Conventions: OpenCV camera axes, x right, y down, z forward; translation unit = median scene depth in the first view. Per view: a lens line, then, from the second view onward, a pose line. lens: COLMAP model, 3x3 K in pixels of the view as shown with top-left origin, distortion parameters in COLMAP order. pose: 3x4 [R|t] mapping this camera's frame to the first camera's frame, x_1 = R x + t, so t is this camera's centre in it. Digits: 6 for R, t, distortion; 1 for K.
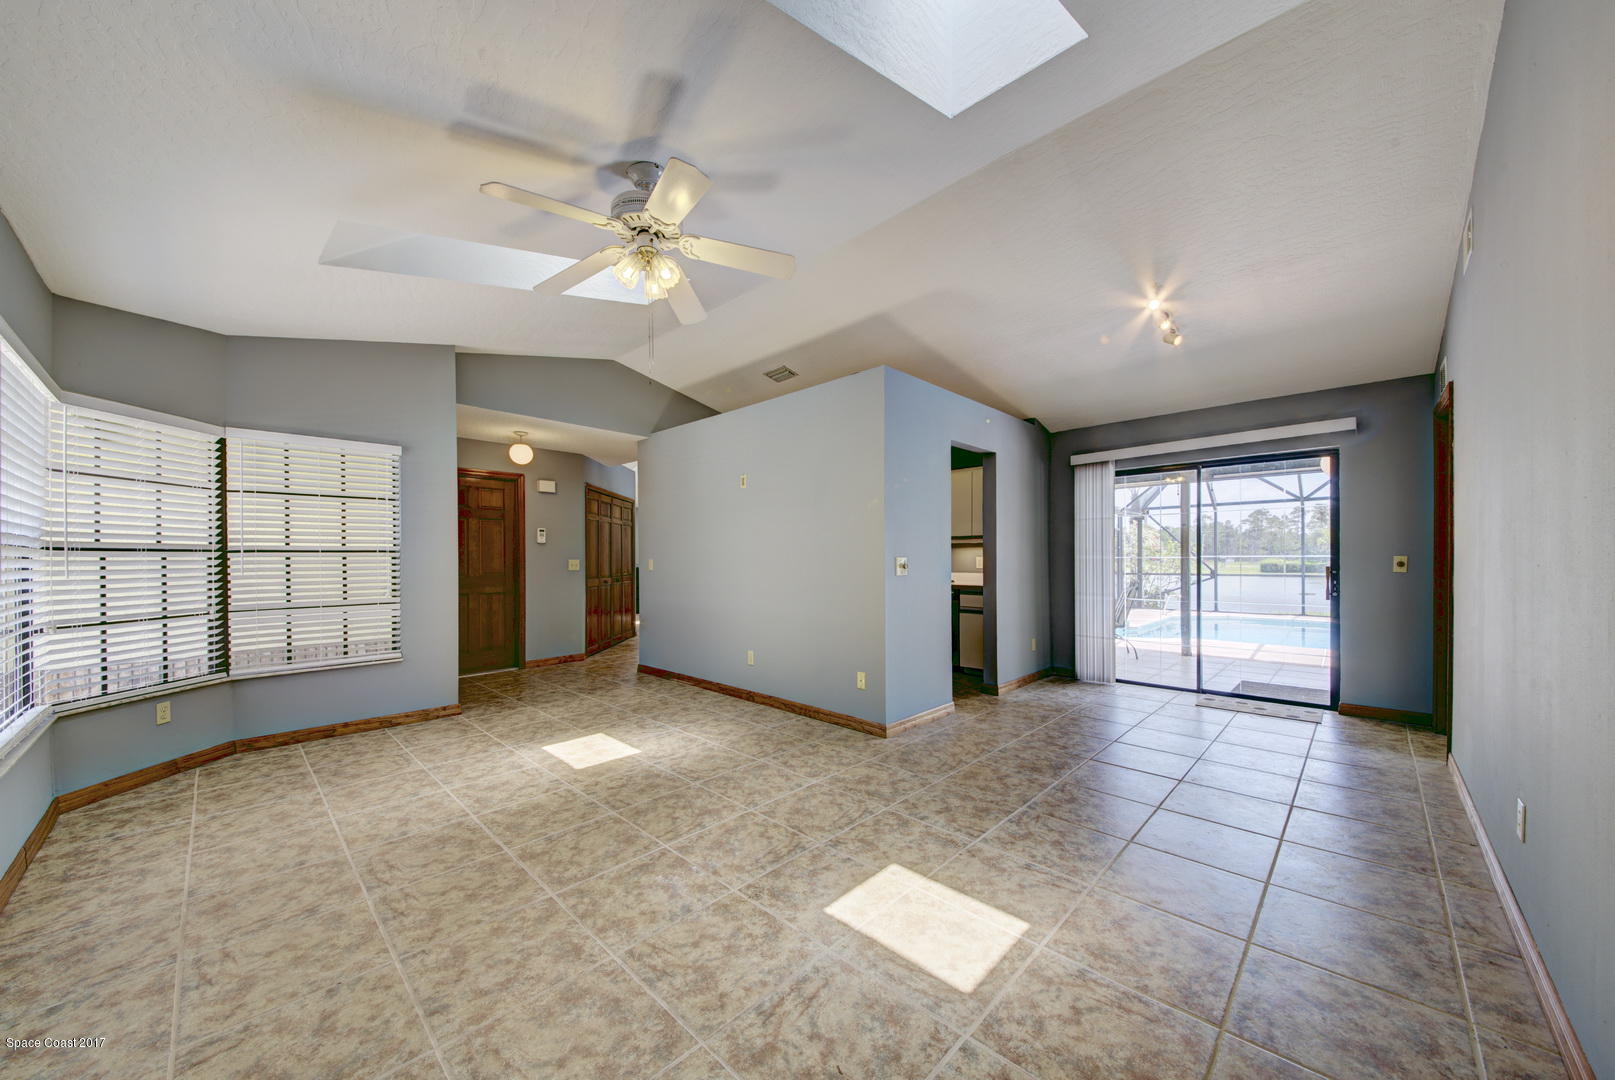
lens RADIAL K [[557.5, 0, 805.5], [0, 557.5, 580.8], [0, 0, 1]] dist [0.018855, -0.017180]
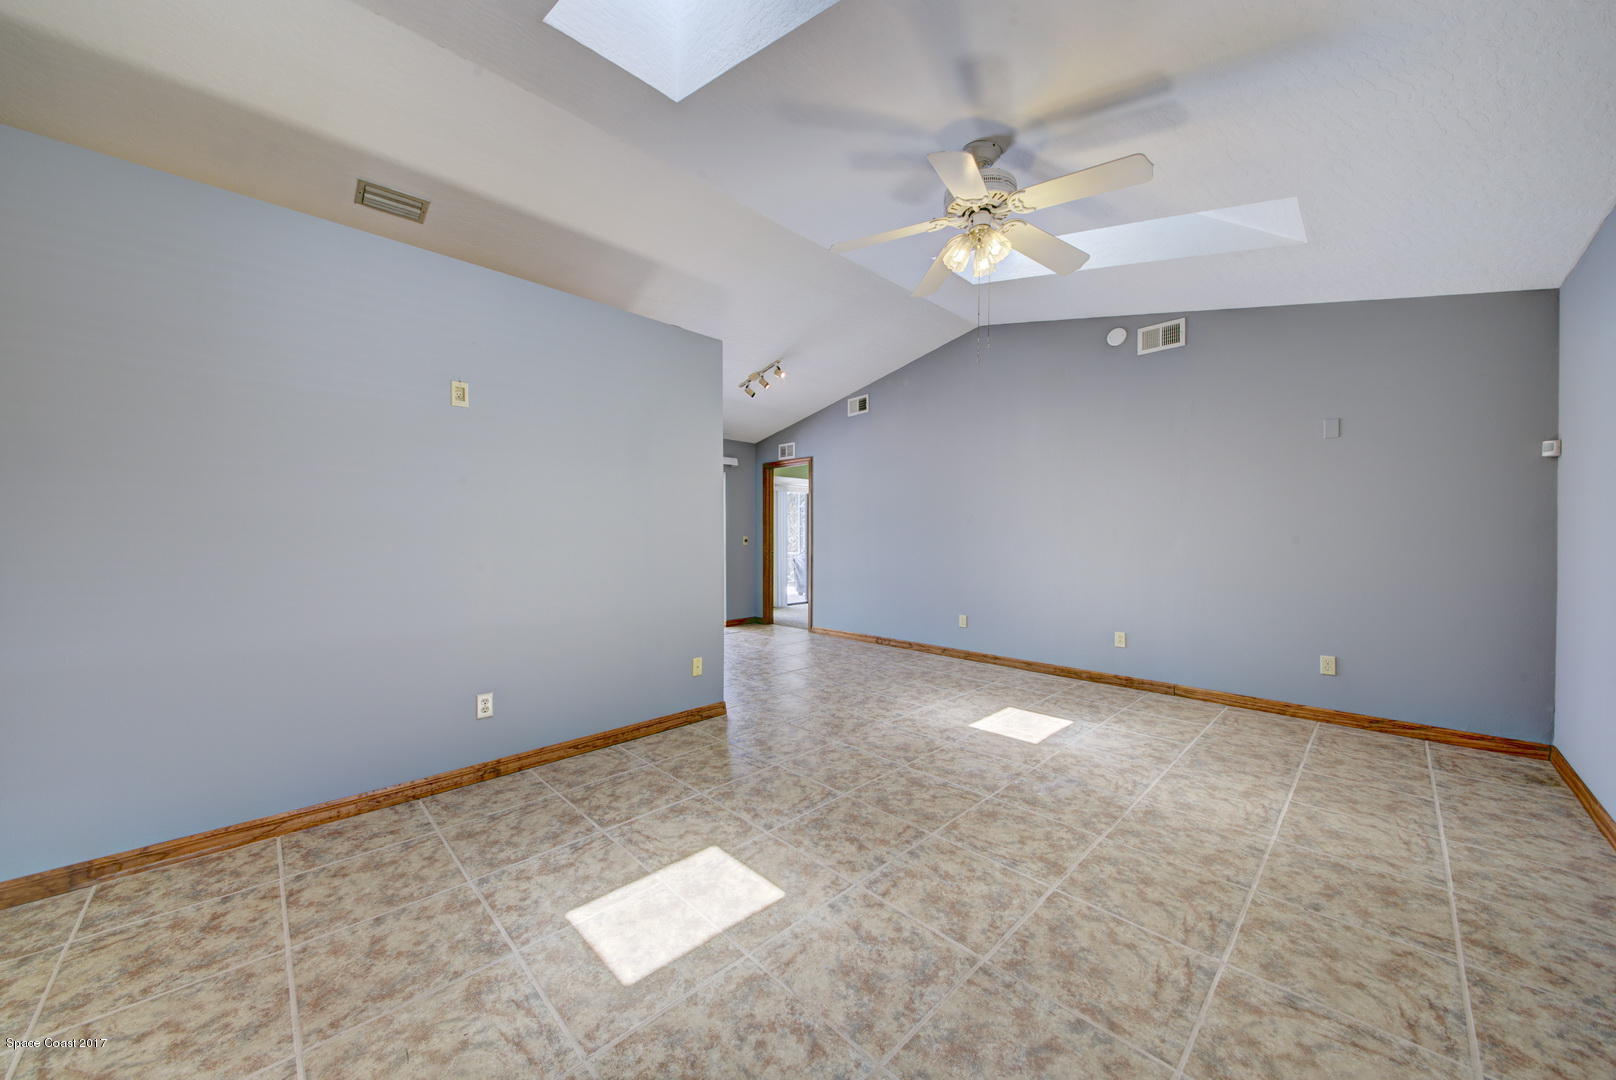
lens RADIAL K [[568.5, 0, 798.7], [0, 568.5, 543.1], [0, 0, 1]] dist [0.046830, -0.024349]
pose [[0.039741, -0.010674, 0.999153, -1.166772], [0.041512, 0.999097, 0.009023, -0.032353], [-0.998347, 0.041118, 0.040148, 1.113473]]
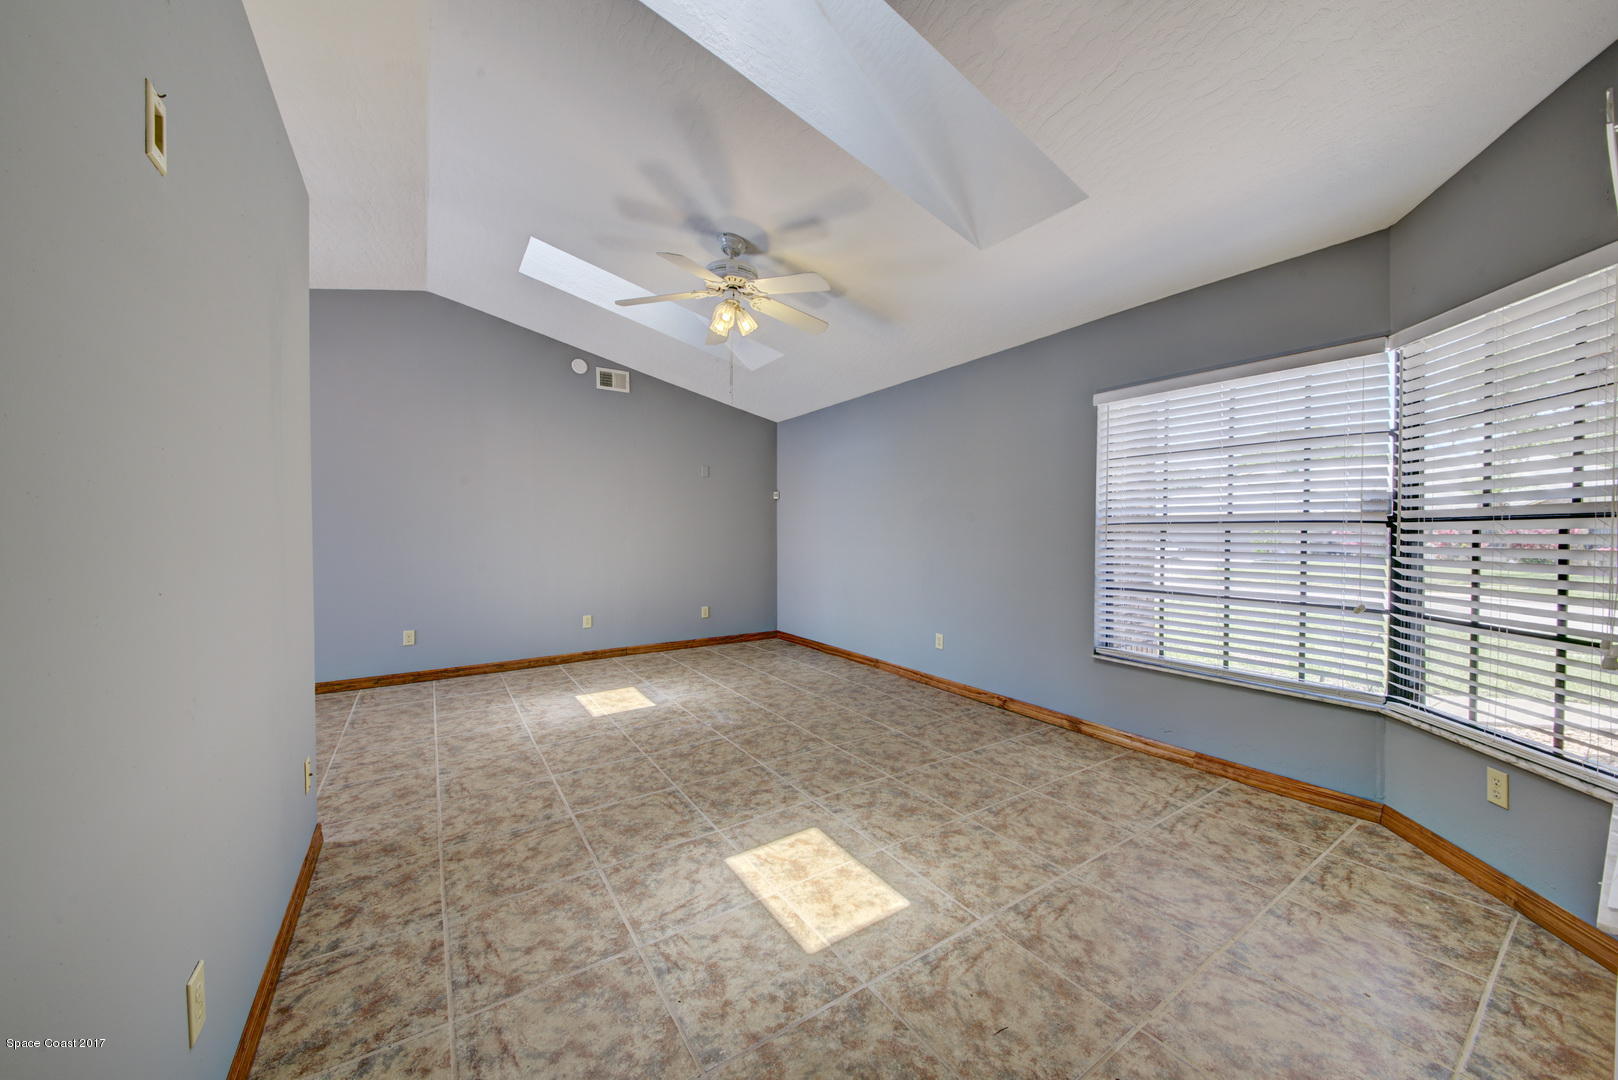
lens RADIAL K [[569.2, 0, 799.7], [0, 569.2, 543.1], [0, 0, 1]] dist [0.046830, -0.024349]
pose [[-0.976006, -0.001676, 0.217737, -0.638882], [0.011533, 0.998169, 0.059379, -0.079322], [-0.217438, 0.060465, -0.974199, 1.988931]]
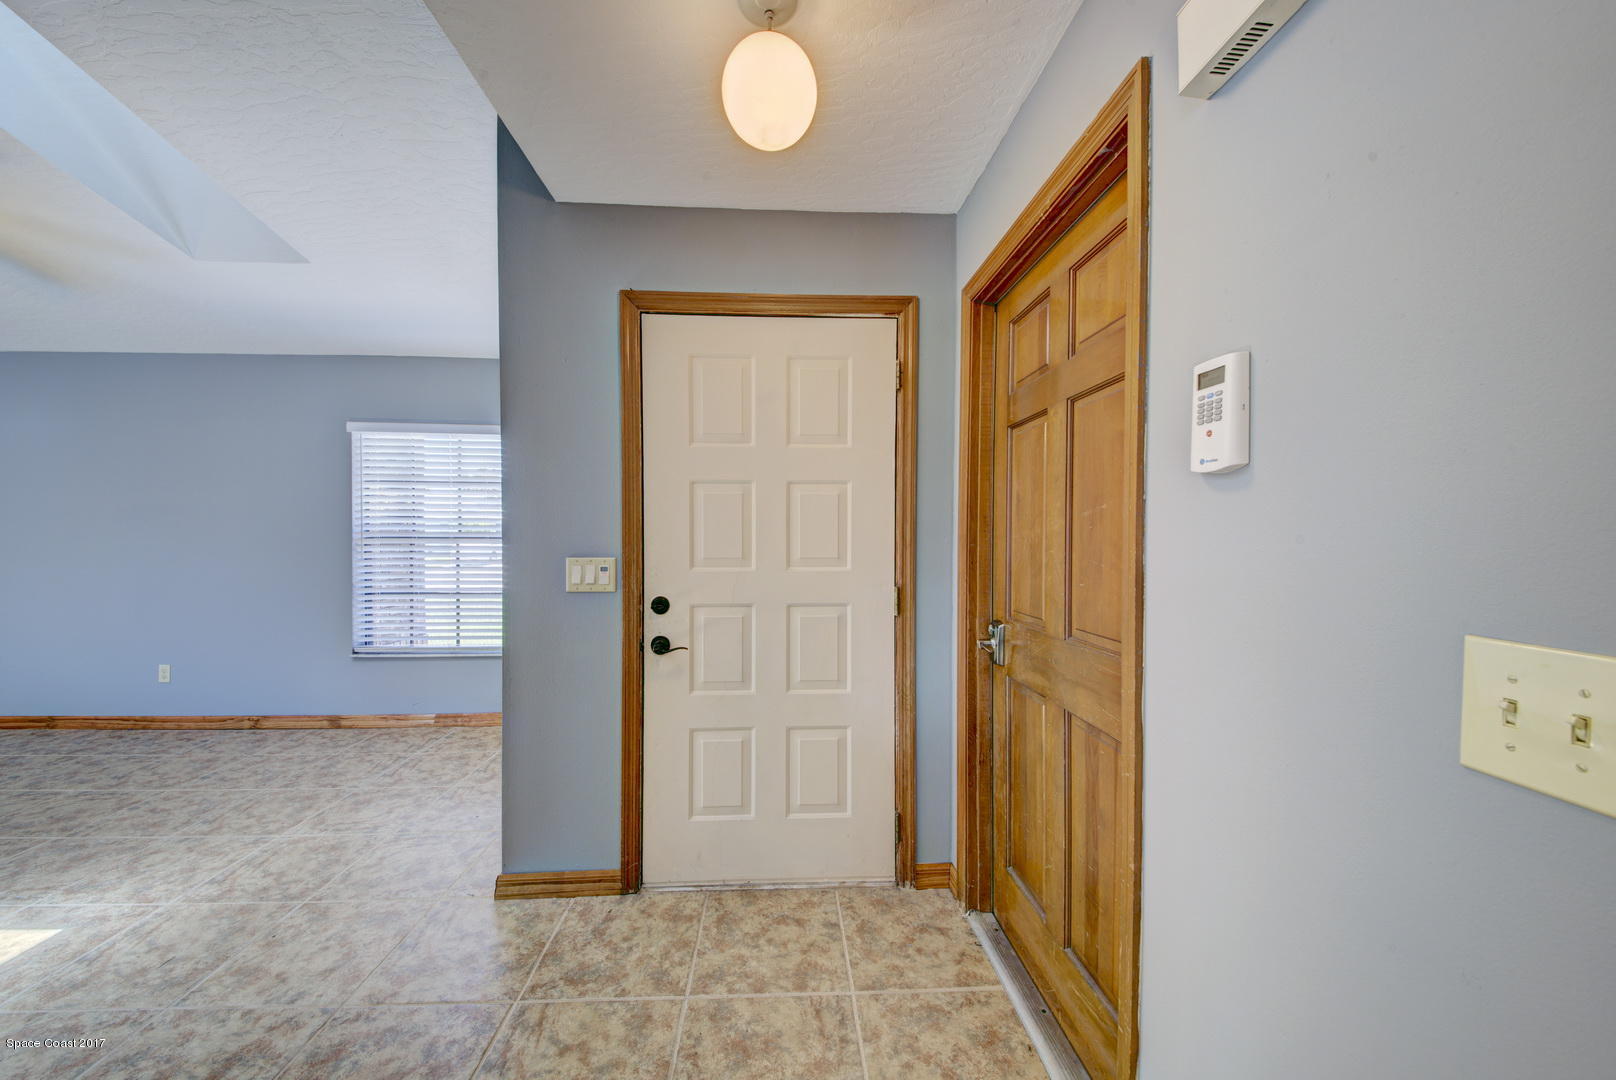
lens RADIAL K [[580.5, 0, 808.0], [0, 580.5, 540.0], [0, 0, 1]] dist [0.001992, -0.003247]
pose [[-0.689102, 0.014985, -0.724509, -0.736031], [-0.027047, 0.998558, 0.046379, -0.128635], [0.724160, 0.051556, -0.687703, 2.400884]]
